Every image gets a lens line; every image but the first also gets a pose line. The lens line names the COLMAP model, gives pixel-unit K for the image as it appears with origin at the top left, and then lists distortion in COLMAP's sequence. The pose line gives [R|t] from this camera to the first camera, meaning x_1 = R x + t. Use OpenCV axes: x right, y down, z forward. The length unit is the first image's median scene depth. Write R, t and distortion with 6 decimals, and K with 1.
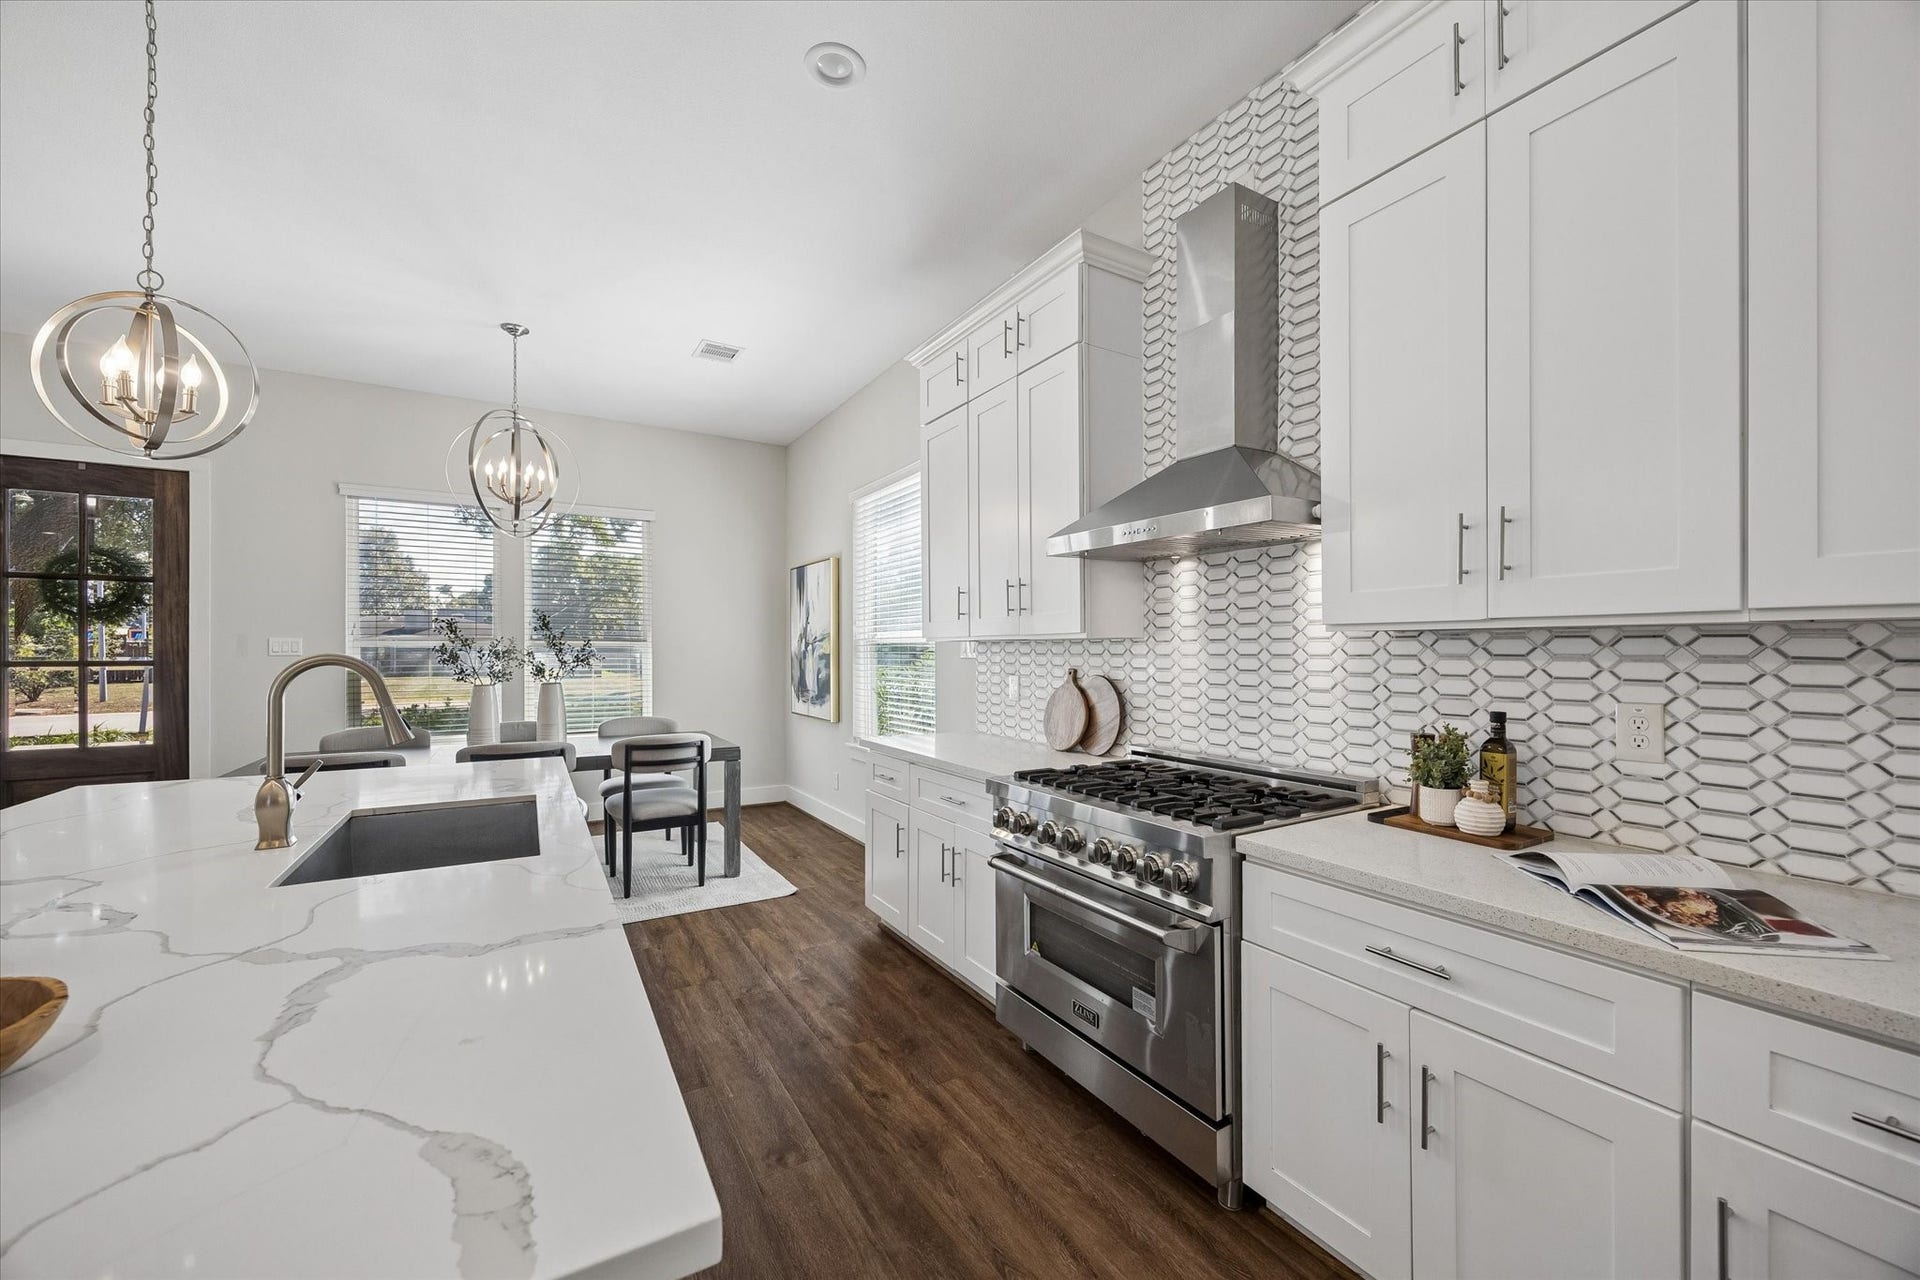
lens RADIAL K [[733.9, 0, 960.1], [0, 733.9, 644.0], [0, 0, 1]] dist [-0.002321, -0.000115]
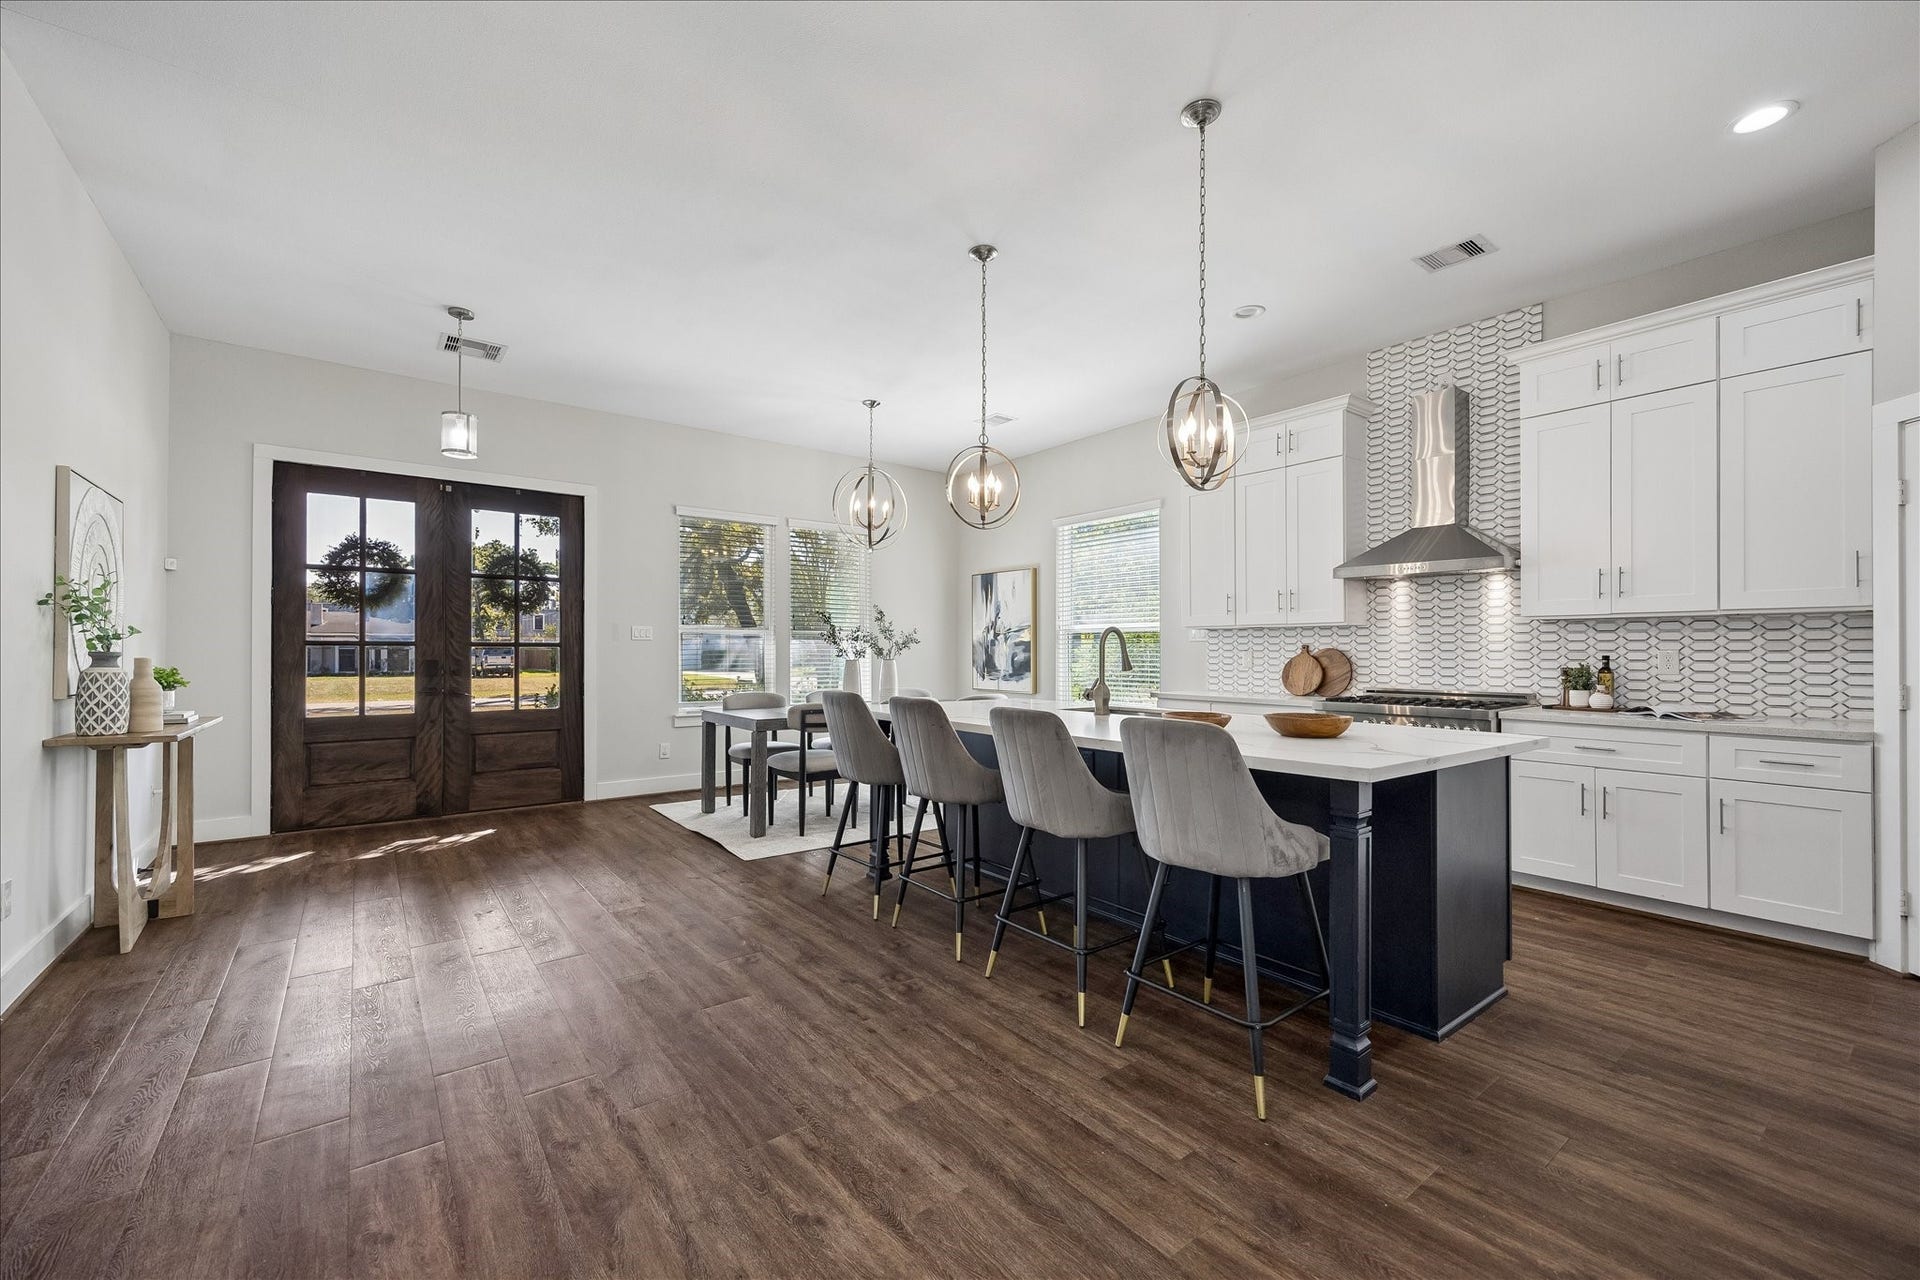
lens RADIAL K [[754.9, 0, 960.0], [0, 754.9, 640.0], [0, 0, 1]] dist [0.001207, 0.000262]
pose [[0.994632, 0.002965, 0.103436, -1.191289], [-0.002397, 0.999981, -0.005618, 0.051306], [-0.103451, 0.005340, 0.994620, -0.885197]]
